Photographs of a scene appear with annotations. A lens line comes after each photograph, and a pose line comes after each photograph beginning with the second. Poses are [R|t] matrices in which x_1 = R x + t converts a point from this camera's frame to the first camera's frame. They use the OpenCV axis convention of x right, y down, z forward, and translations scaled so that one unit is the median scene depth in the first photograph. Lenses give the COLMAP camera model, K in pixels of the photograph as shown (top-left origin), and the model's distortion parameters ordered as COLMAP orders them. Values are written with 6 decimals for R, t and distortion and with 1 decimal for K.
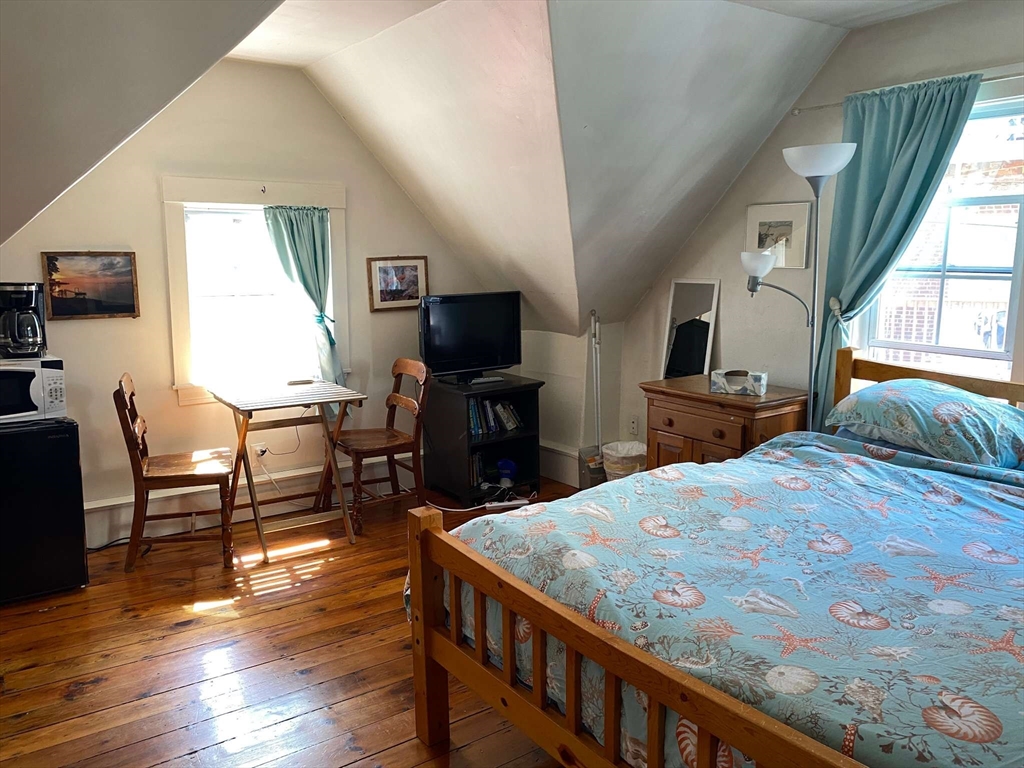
lens RADIAL K [[763.0, 0, 518.6], [0, 763.0, 379.3], [0, 0, 1]] dist [0.057380, -0.078341]
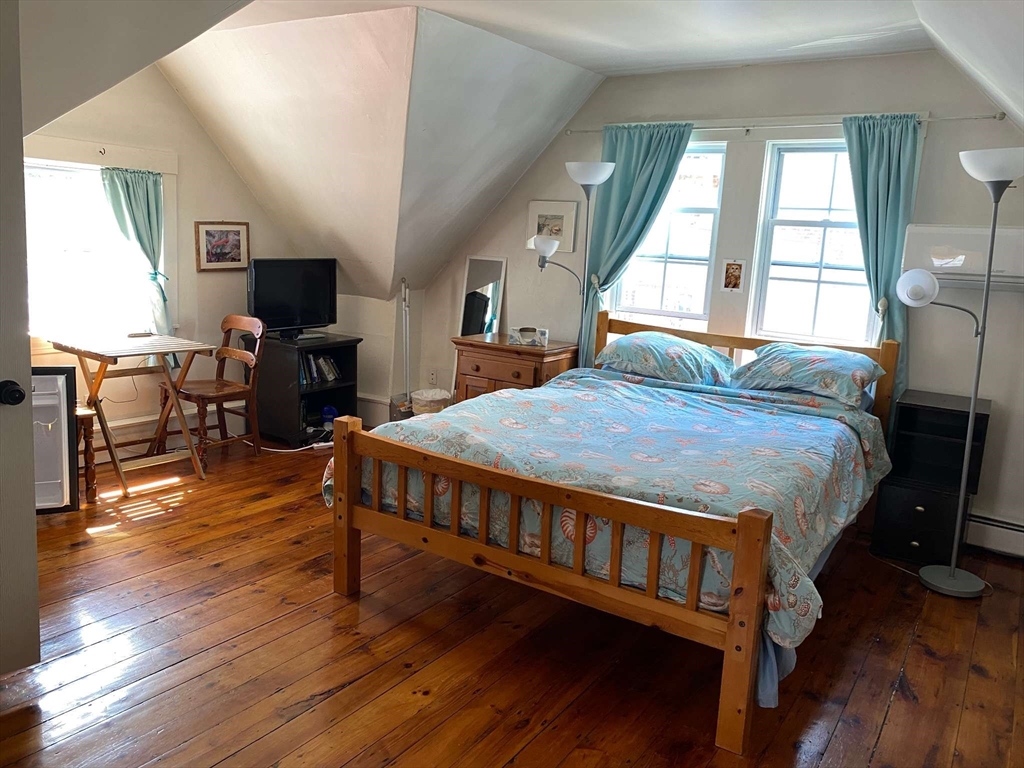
lens RADIAL K [[784.0, 0, 512.0], [0, 784.0, 384.0], [0, 0, 1]] dist [0.148927, -0.402754]
pose [[0.932649, -0.011464, 0.360603, -0.232330], [0.001642, 0.999620, 0.027532, 0.049552], [-0.360781, -0.025085, 0.932313, -0.255179]]
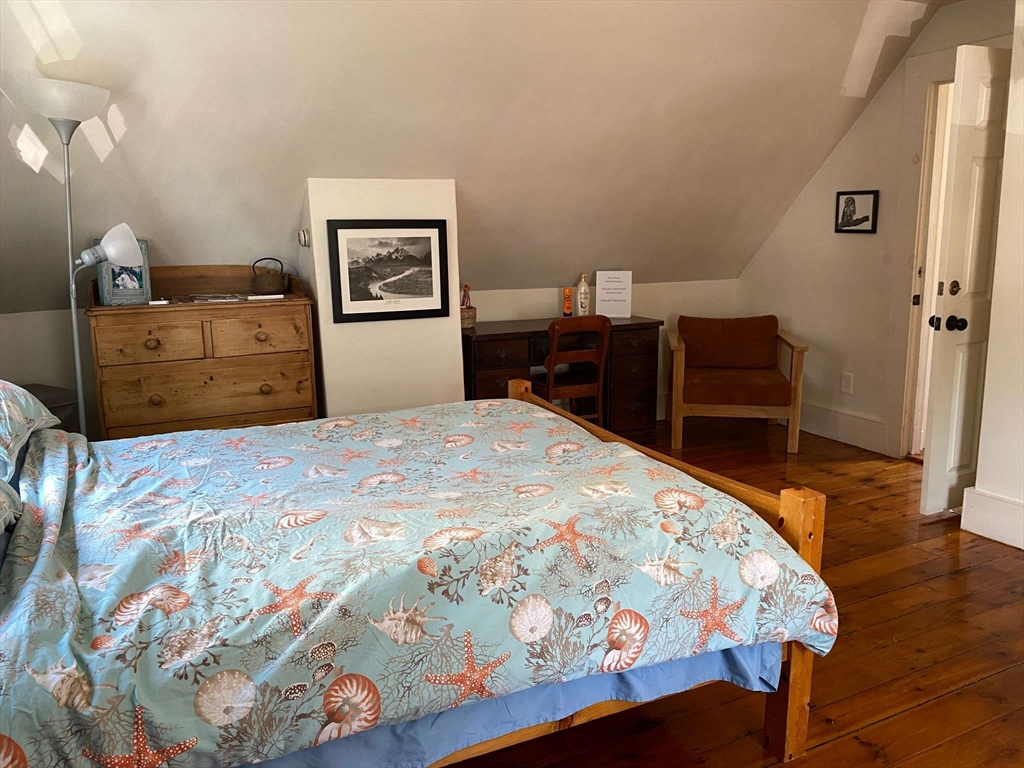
lens RADIAL K [[763.0, 0, 518.6], [0, 763.0, 379.3], [0, 0, 1]] dist [0.057380, -0.078341]
pose [[-0.985713, -0.015214, 0.167744, 0.067597], [0.042017, 0.942216, 0.332362, -0.351115], [-0.163107, 0.334662, -0.928115, 2.625394]]
